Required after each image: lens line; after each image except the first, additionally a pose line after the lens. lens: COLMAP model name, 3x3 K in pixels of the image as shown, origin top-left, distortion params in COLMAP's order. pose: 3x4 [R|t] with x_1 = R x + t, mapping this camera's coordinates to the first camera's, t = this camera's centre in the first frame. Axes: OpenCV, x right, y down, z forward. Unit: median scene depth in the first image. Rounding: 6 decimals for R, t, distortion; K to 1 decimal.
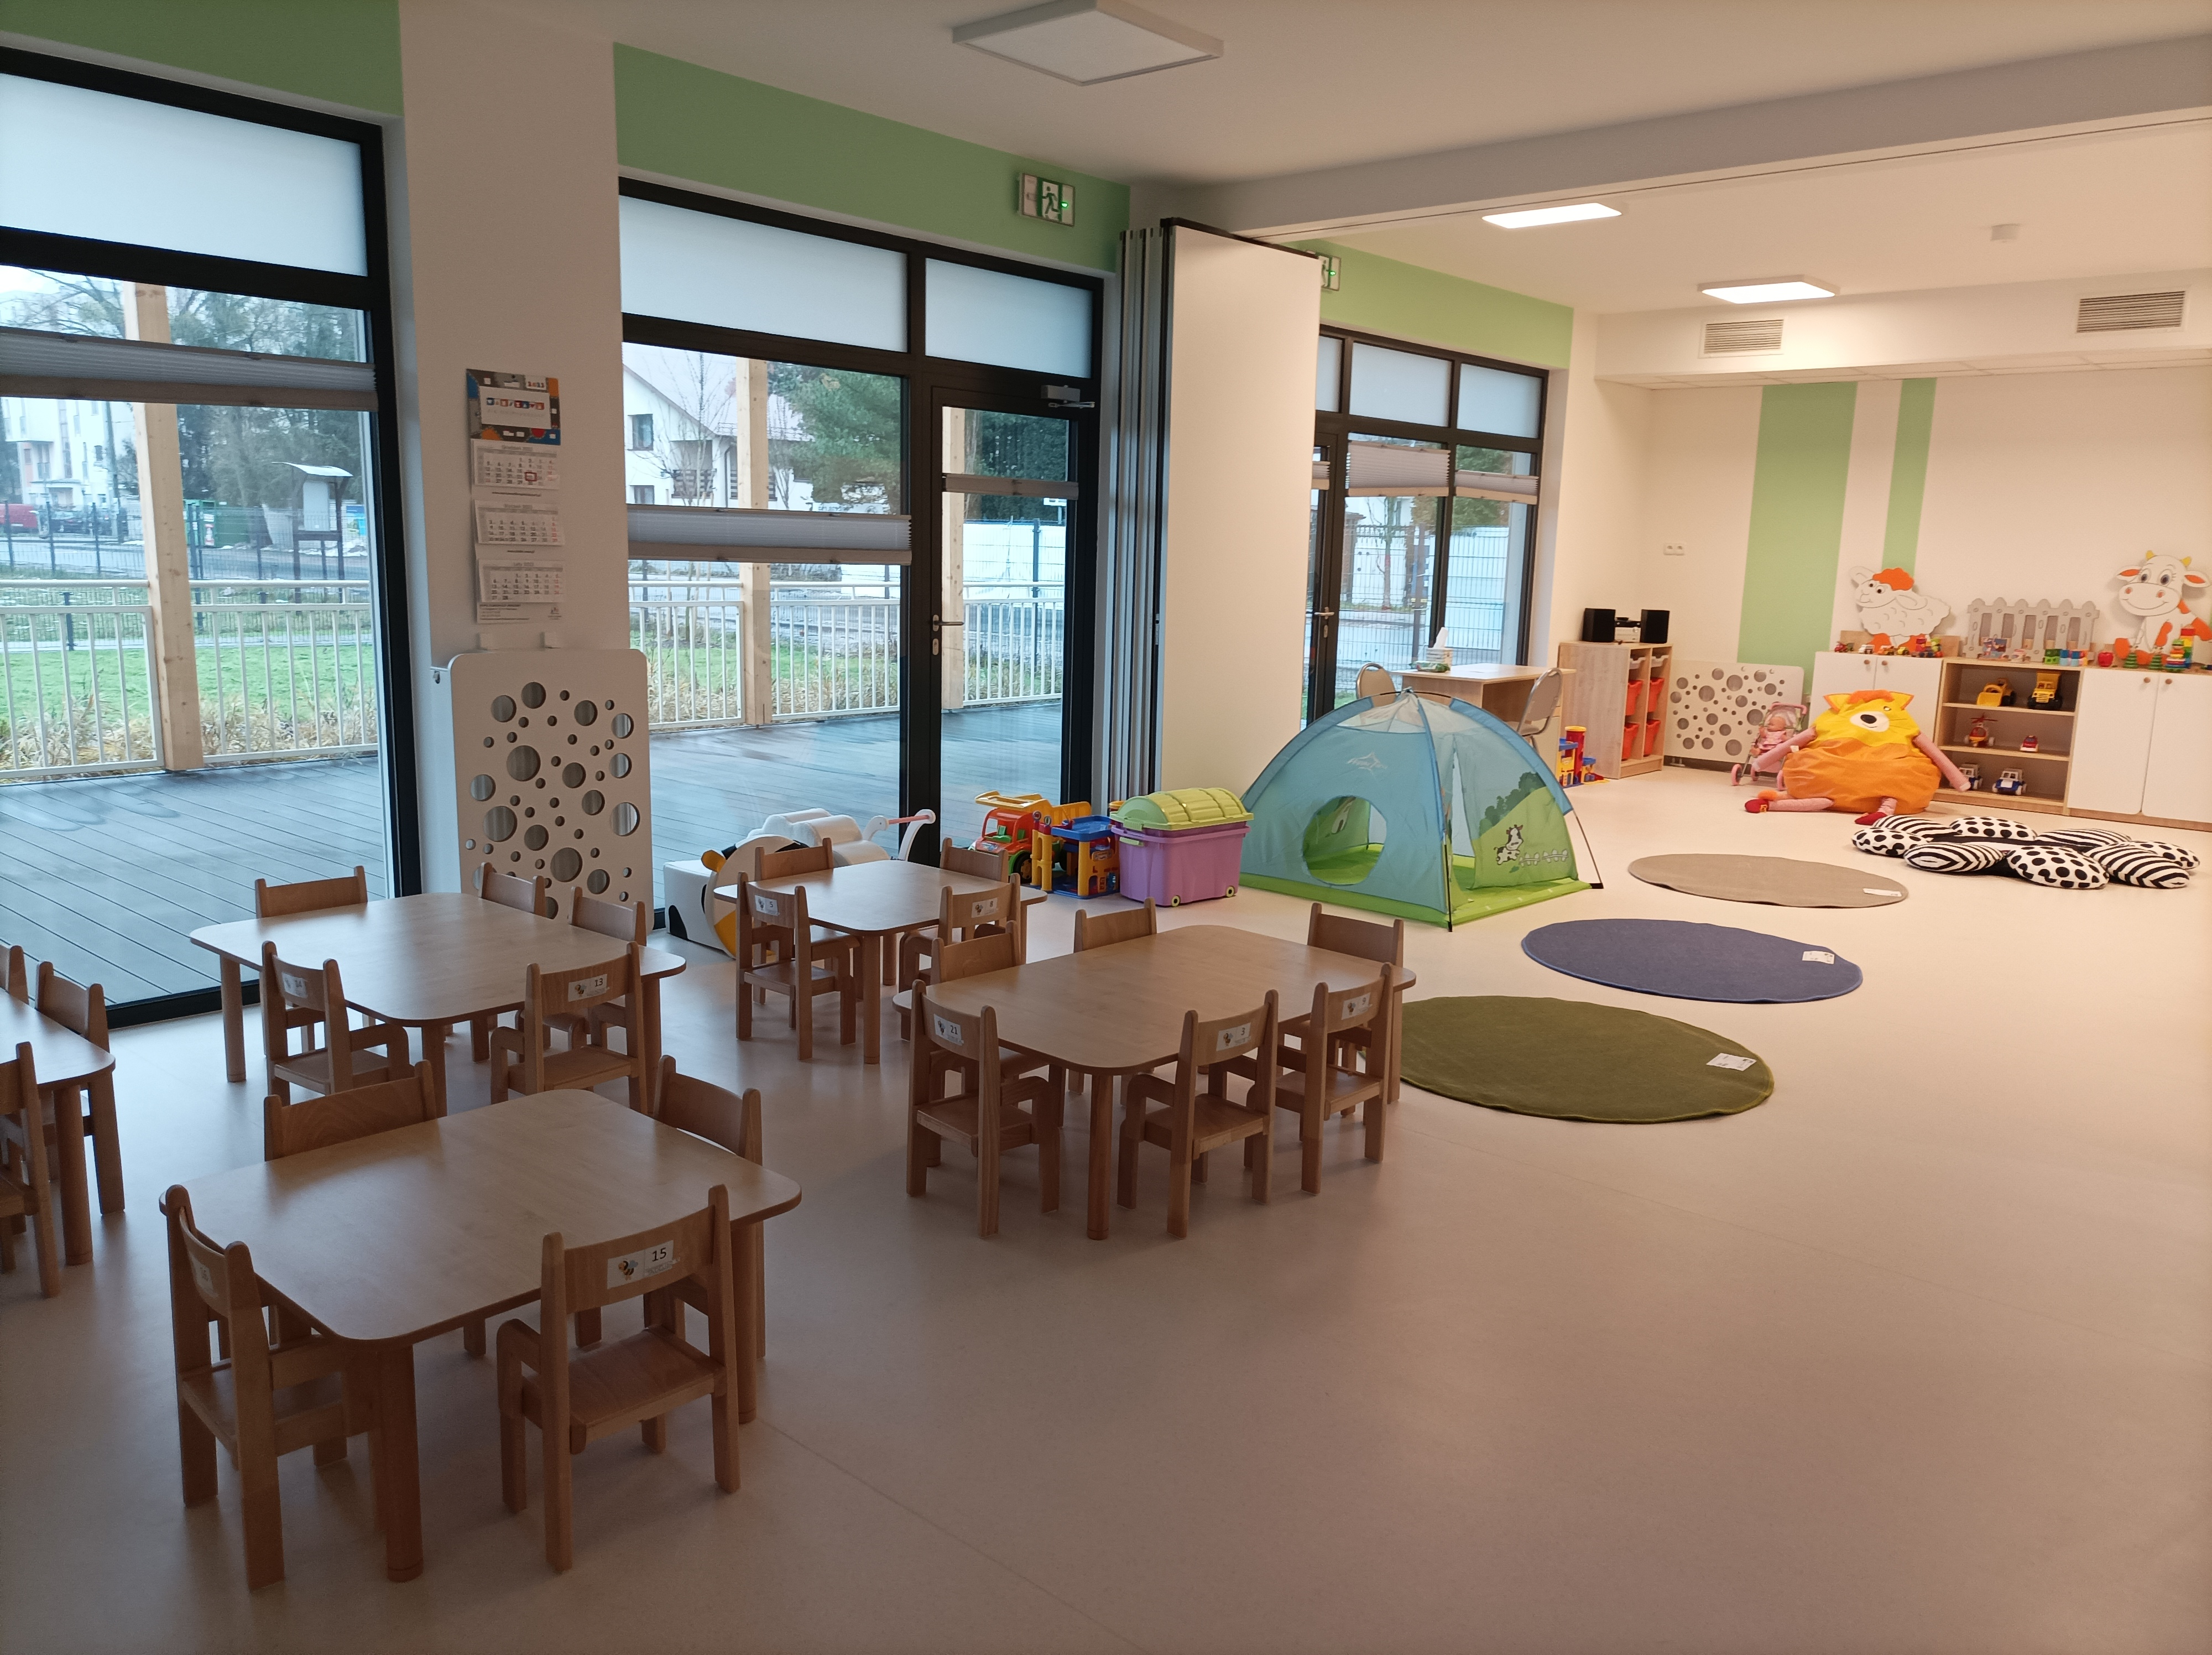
lens RADIAL K [[1645.0, 0, 1112.4], [0, 1645.0, 841.8], [0, 0, 1]] dist [0.039730, -0.027037]
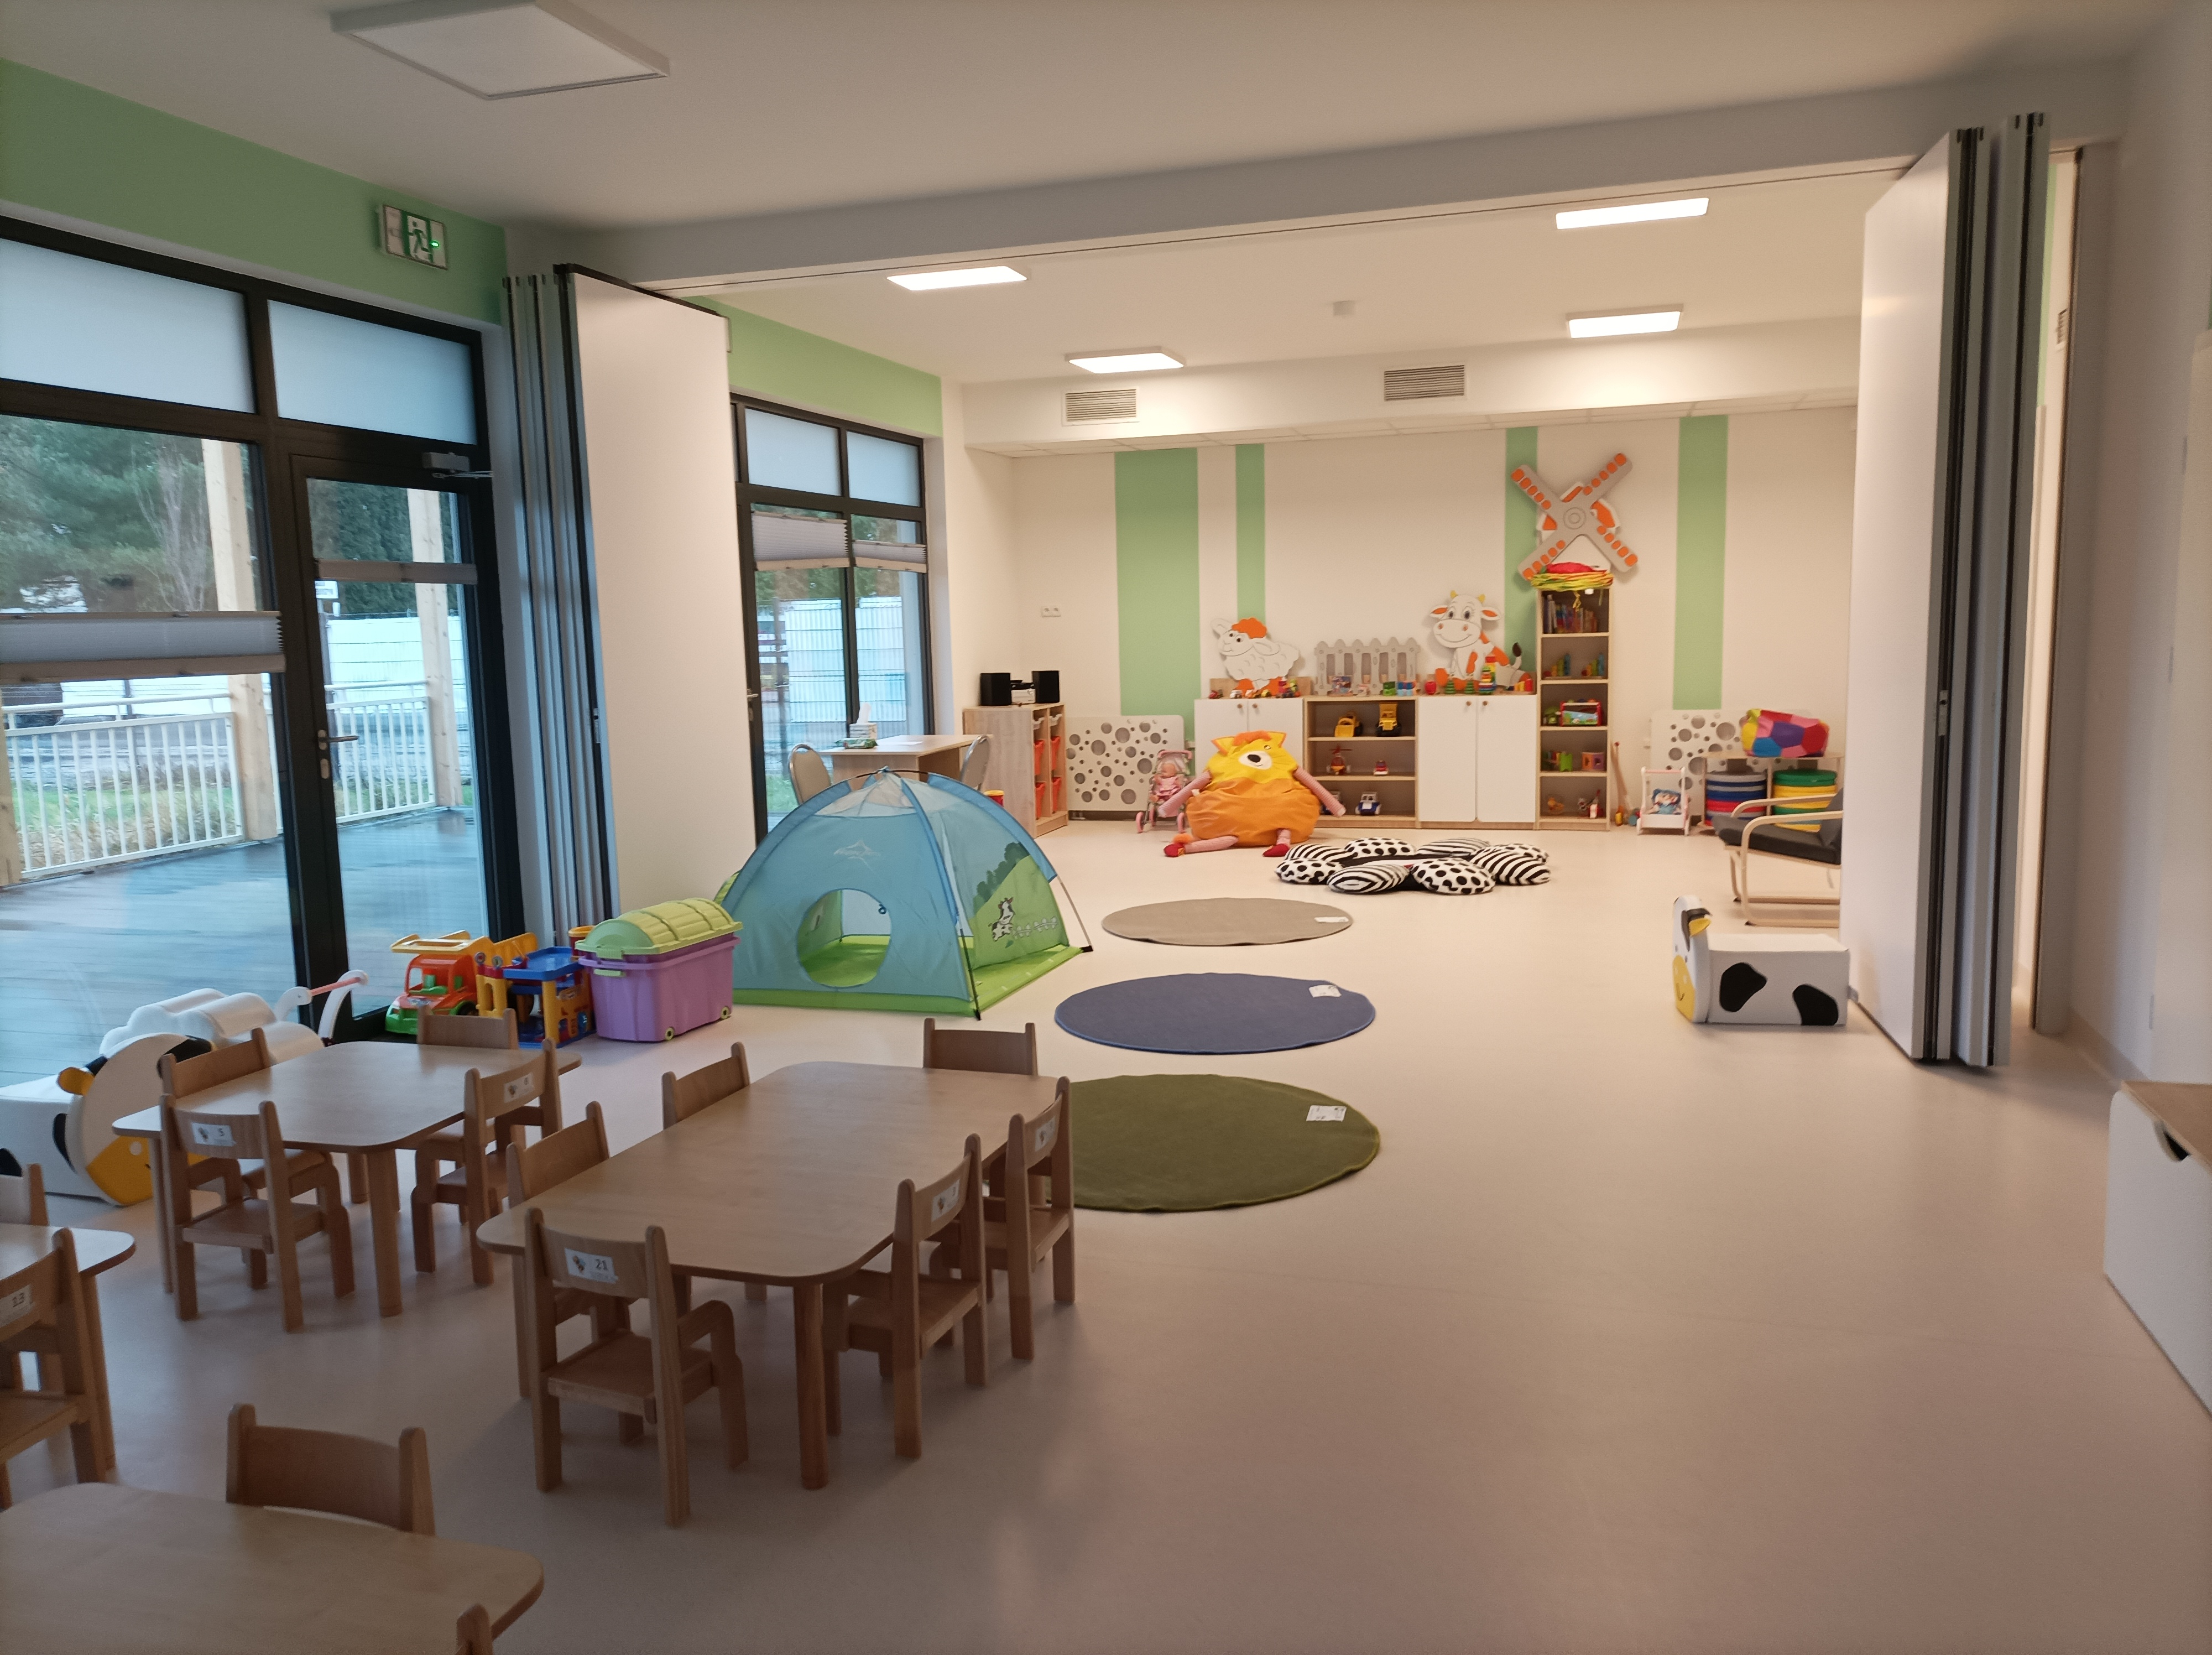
lens RADIAL K [[1645.0, 0, 1101.5], [0, 1645.0, 829.7], [0, 0, 1]] dist [0.039730, -0.027037]
pose [[0.910315, -0.105317, 0.400293, -0.084559], [0.126021, 0.991695, -0.025673, -0.018159], [-0.394265, 0.073816, 0.916027, 0.093651]]
